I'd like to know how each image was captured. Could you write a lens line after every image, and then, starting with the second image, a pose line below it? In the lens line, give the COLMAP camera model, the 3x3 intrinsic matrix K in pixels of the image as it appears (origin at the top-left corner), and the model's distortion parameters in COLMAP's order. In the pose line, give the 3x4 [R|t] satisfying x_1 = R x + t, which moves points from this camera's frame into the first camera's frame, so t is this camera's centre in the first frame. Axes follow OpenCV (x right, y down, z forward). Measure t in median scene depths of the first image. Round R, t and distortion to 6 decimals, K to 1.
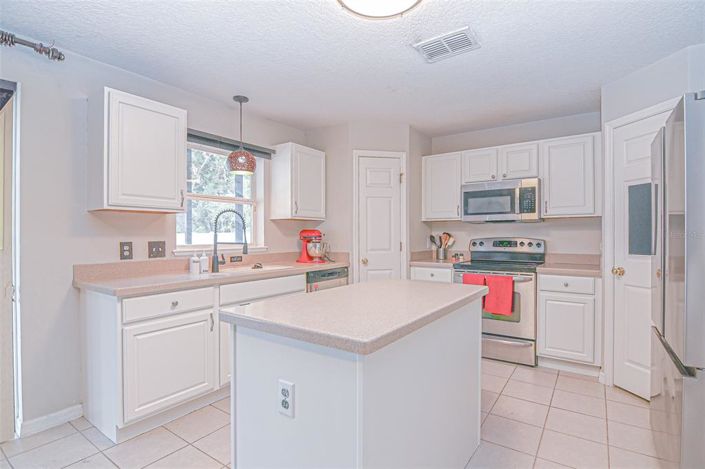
lens RADIAL K [[344.5, 0, 356.8], [0, 344.5, 235.1], [0, 0, 1]] dist [-0.001583, 0.000080]
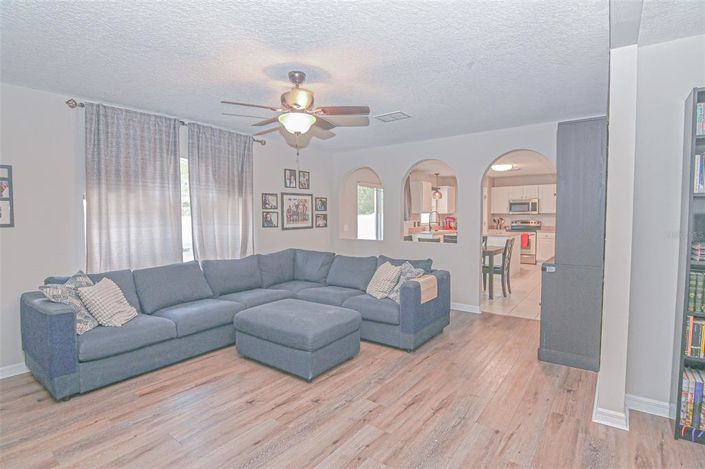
lens RADIAL K [[344.5, 0, 349.5], [0, 344.5, 234.5], [0, 0, 1]] dist [-0.001583, 0.000080]
pose [[0.999101, -0.002267, -0.042336, -0.819429], [0.004286, 0.998855, 0.047650, -0.014043], [0.042179, -0.047788, 0.997967, -1.727327]]
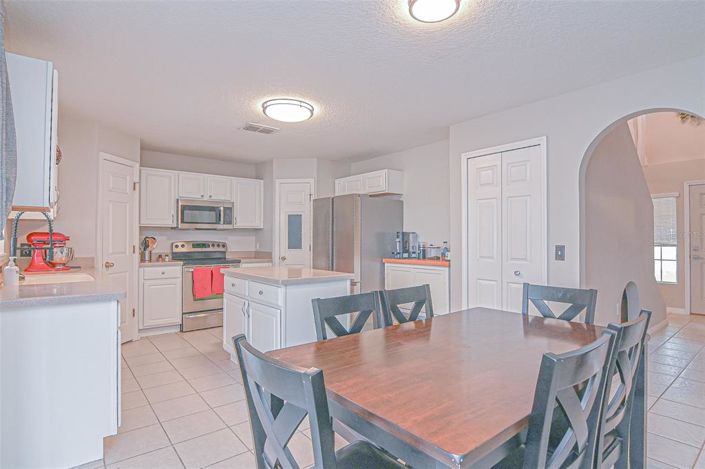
lens RADIAL K [[344.5, 0, 354.2], [0, 344.5, 236.0], [0, 0, 1]] dist [-0.001583, 0.000080]
pose [[0.316384, 0.010222, 0.948576, -0.682921], [-0.003282, 0.999948, -0.009681, -0.001086], [-0.948626, -0.000051, 0.316401, 0.007296]]
